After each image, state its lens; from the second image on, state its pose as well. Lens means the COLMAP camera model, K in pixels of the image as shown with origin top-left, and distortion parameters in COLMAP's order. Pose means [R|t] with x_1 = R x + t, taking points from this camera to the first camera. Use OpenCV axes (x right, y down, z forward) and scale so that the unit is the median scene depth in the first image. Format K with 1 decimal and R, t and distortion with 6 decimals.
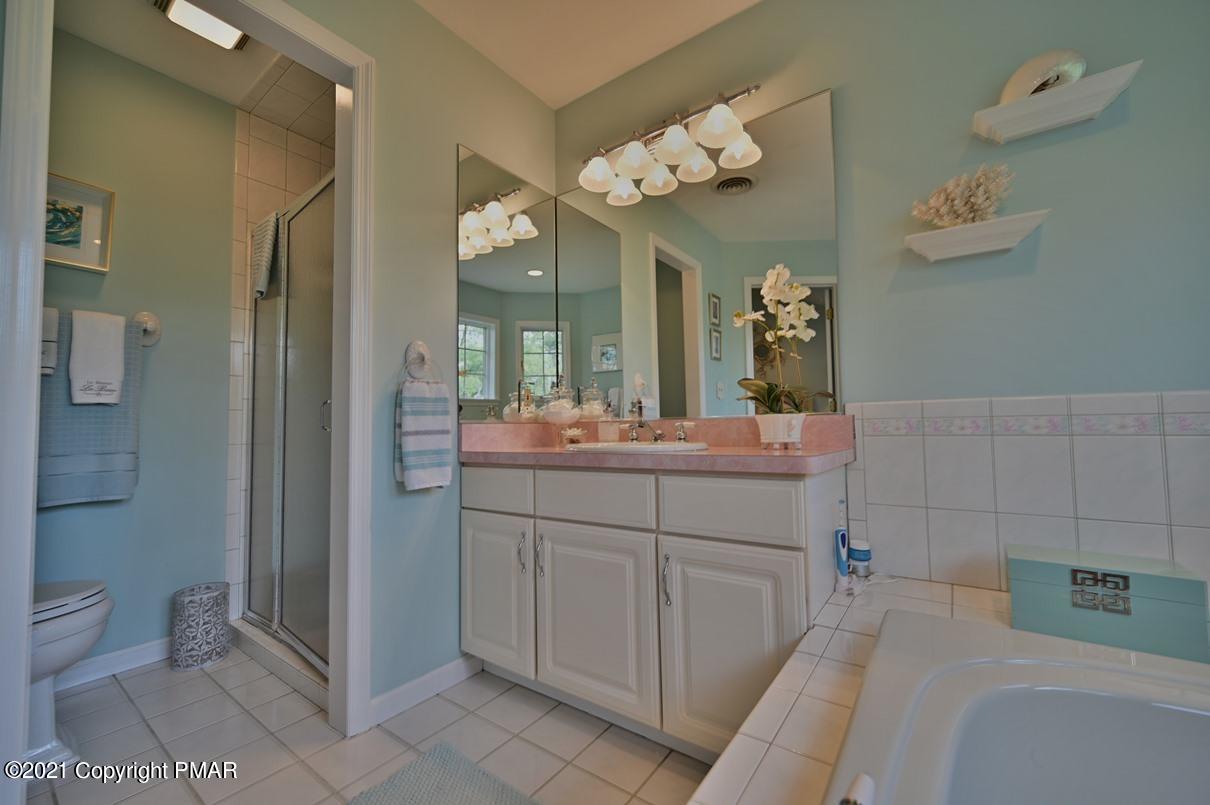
lens RADIAL K [[477.3, 0, 602.0], [0, 477.3, 404.1], [0, 0, 1]] dist [-0.002655, 0.000717]
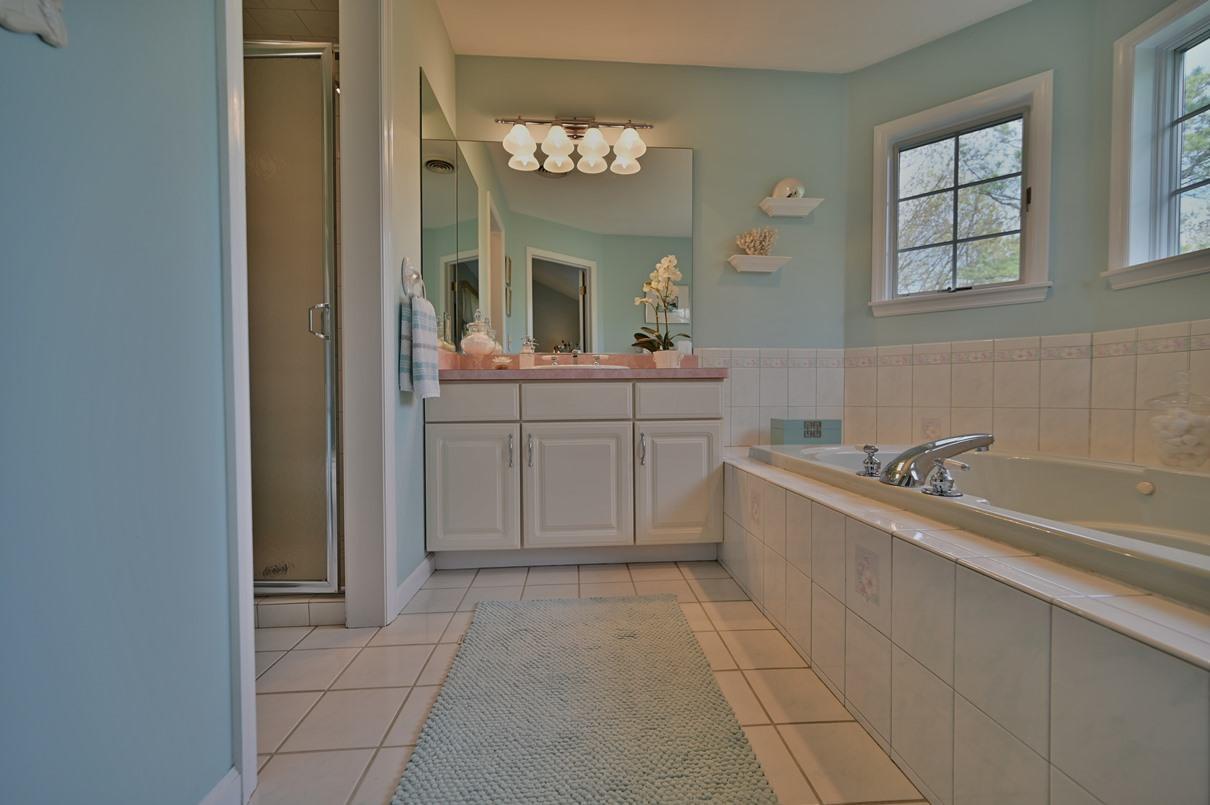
lens RADIAL K [[477.3, 0, 607.4], [0, 477.3, 404.6], [0, 0, 1]] dist [-0.002655, 0.000717]
pose [[0.765170, -0.000293, 0.643828, -0.878491], [-0.043291, 0.997713, 0.051904, 0.136261], [-0.642371, -0.067588, 0.763408, -0.098949]]
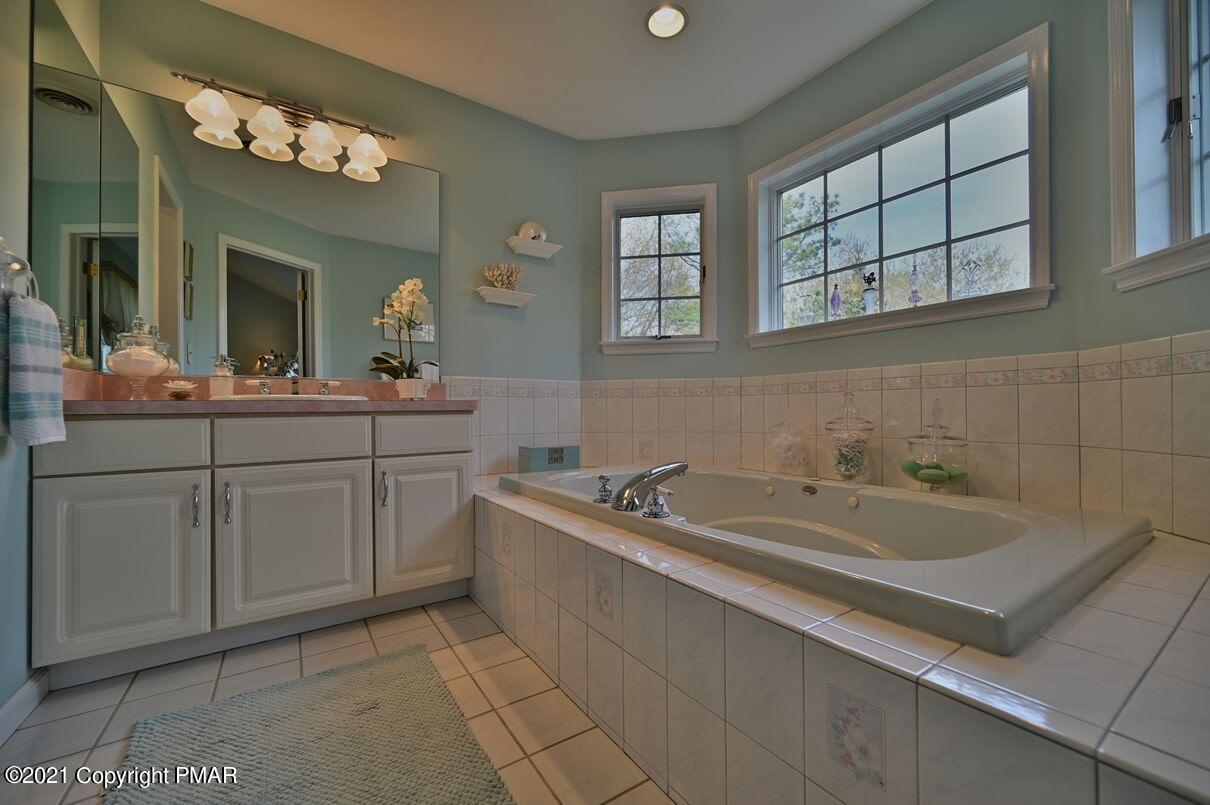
lens RADIAL K [[477.3, 0, 612.6], [0, 477.3, 406.4], [0, 0, 1]] dist [-0.002655, 0.000717]
pose [[0.334496, 0.020199, 0.942181, -0.898950], [-0.050705, 0.998708, -0.003410, 0.086847], [-0.941032, -0.046632, 0.335088, -0.095576]]
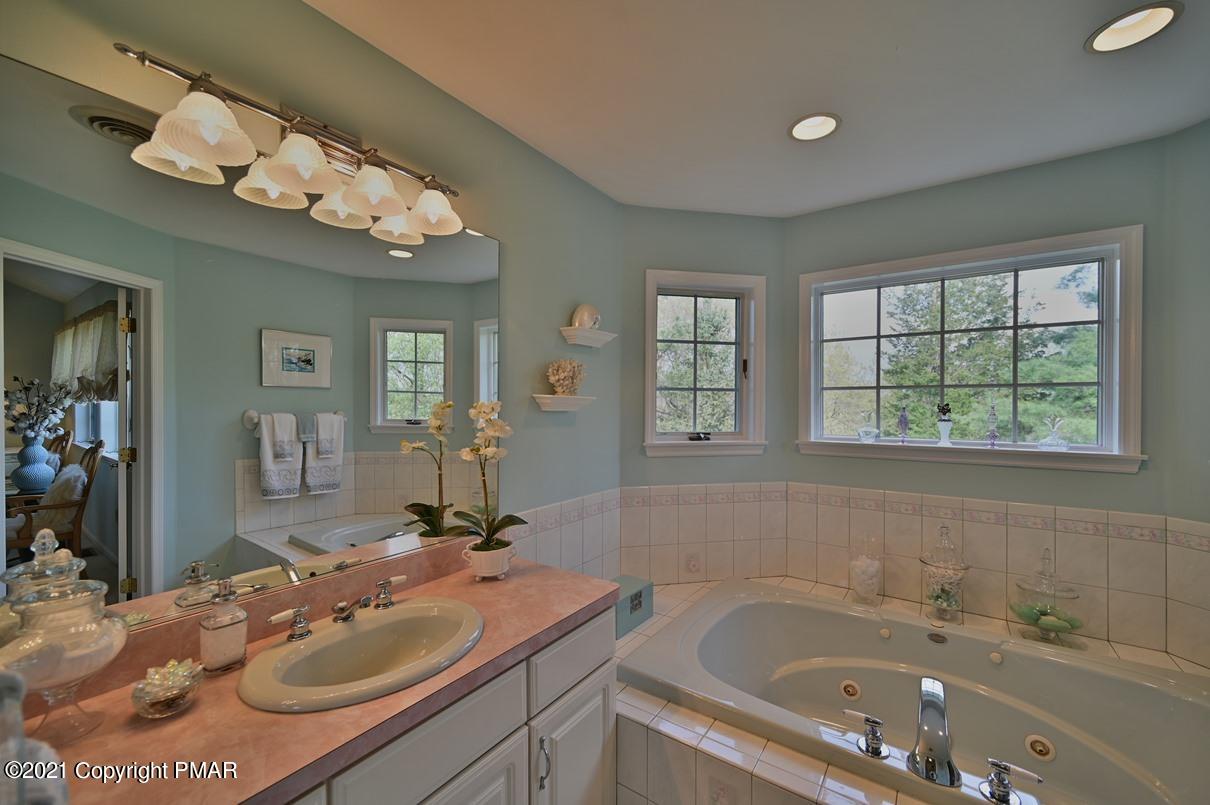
lens RADIAL K [[477.3, 0, 613.5], [0, 477.3, 405.9], [0, 0, 1]] dist [-0.002655, 0.000717]
pose [[-0.018669, 0.015128, 0.999711, -0.757763], [-0.058614, 0.998149, -0.016199, -0.308708], [-0.998106, -0.058900, -0.017748, 0.840436]]
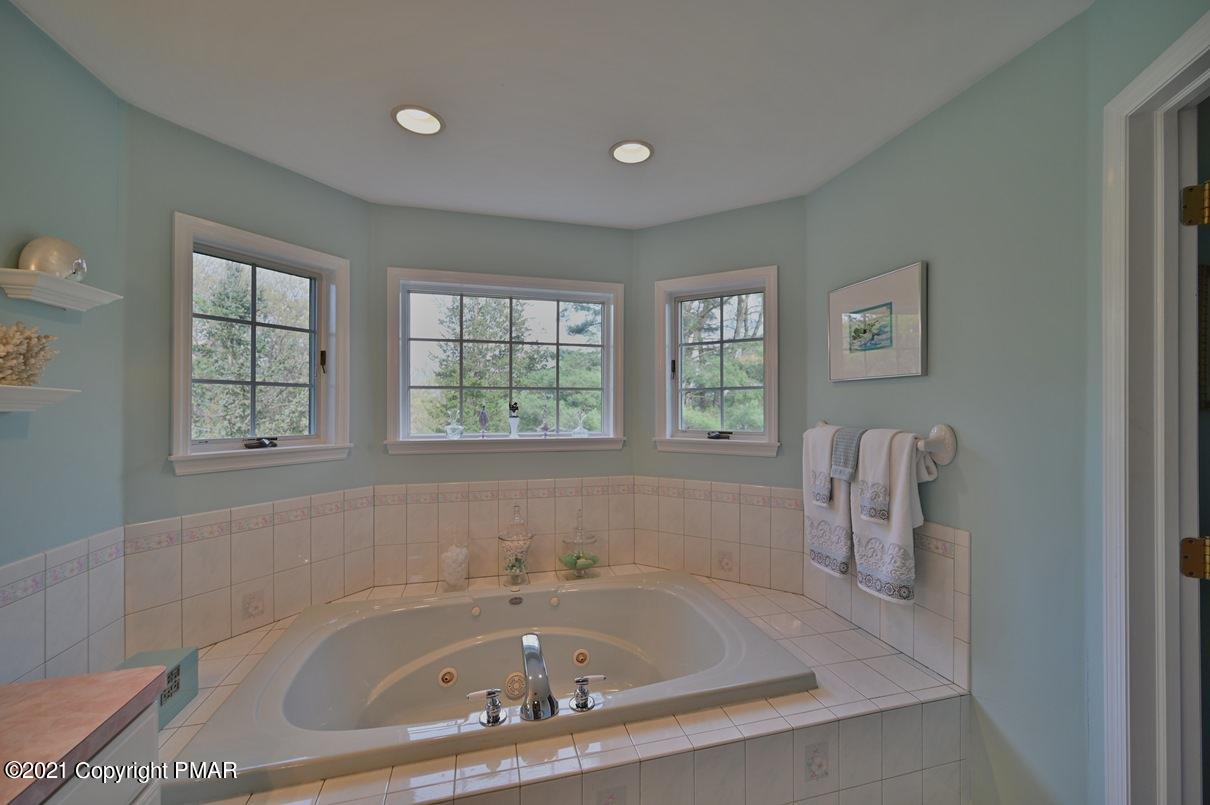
lens RADIAL K [[477.3, 0, 610.4], [0, 477.3, 406.2], [0, 0, 1]] dist [-0.002655, 0.000717]
pose [[-0.780077, 0.015239, 0.625498, -0.665654], [-0.024454, 0.998197, -0.054817, -0.297621], [-0.625206, -0.058057, -0.778298, 0.950750]]
